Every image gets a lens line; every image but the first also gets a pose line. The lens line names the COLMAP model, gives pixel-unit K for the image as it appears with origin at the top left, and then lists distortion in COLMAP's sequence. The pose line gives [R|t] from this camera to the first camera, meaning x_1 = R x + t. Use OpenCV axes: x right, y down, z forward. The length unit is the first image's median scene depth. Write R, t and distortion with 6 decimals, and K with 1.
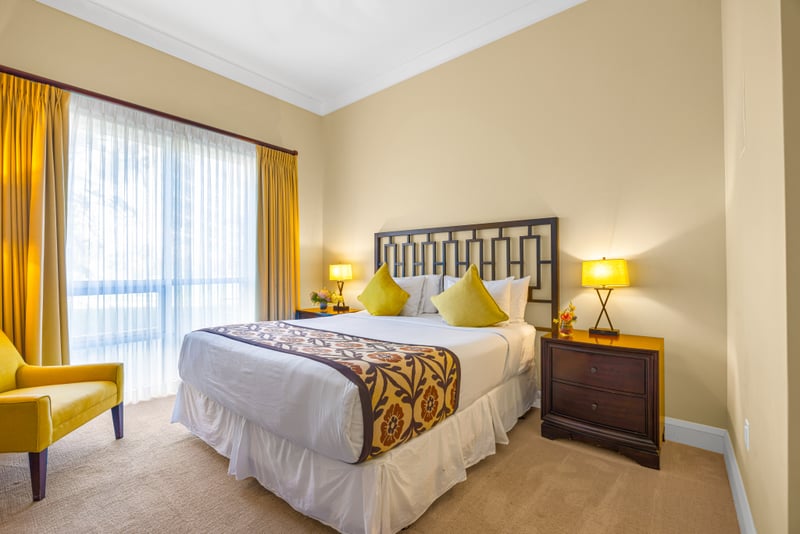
lens RADIAL K [[346.4, 0, 398.1], [0, 346.4, 266.8], [0, 0, 1]] dist [-0.019484, 0.001925]
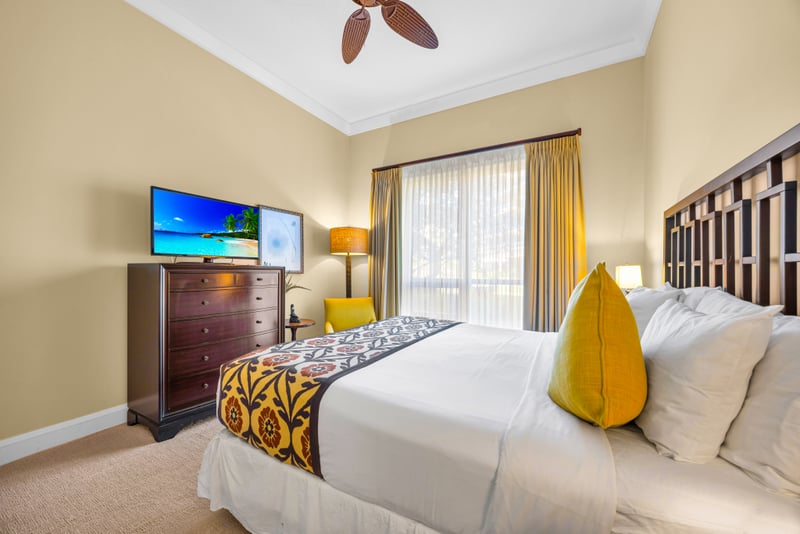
lens RADIAL K [[307.6, 0, 400.7], [0, 307.6, 268.1], [0, 0, 1]] dist [-0.001006, 0.000021]
pose [[0.179913, -0.001672, -0.983681, 0.521027], [0.002608, 0.999996, -0.001223, -0.004261], [0.983679, -0.002345, 0.179917, 0.670983]]
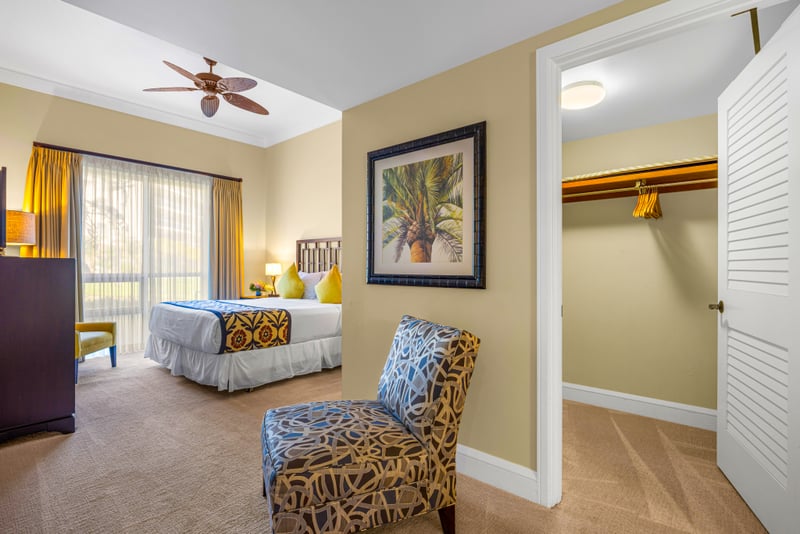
lens RADIAL K [[375.0, 0, 393.5], [0, 375.0, 268.6], [0, 0, 1]] dist [-0.020253, -0.000287]
pose [[0.999593, 0.005983, -0.027904, 0.503835], [-0.005692, 0.999929, 0.010482, -0.005752], [0.027964, -0.010319, 0.999556, -0.647695]]
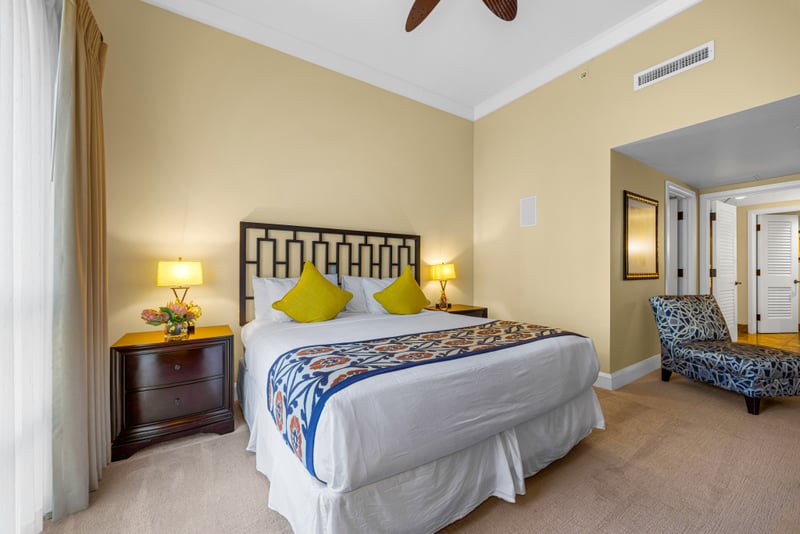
lens RADIAL K [[307.6, 0, 396.3], [0, 307.6, 270.0], [0, 0, 1]] dist [-0.001006, 0.000021]
pose [[0.299386, 0.002727, 0.954128, -0.857233], [-0.010102, 0.999949, 0.000312, 0.009174], [-0.954079, -0.009732, 0.299398, 0.677246]]
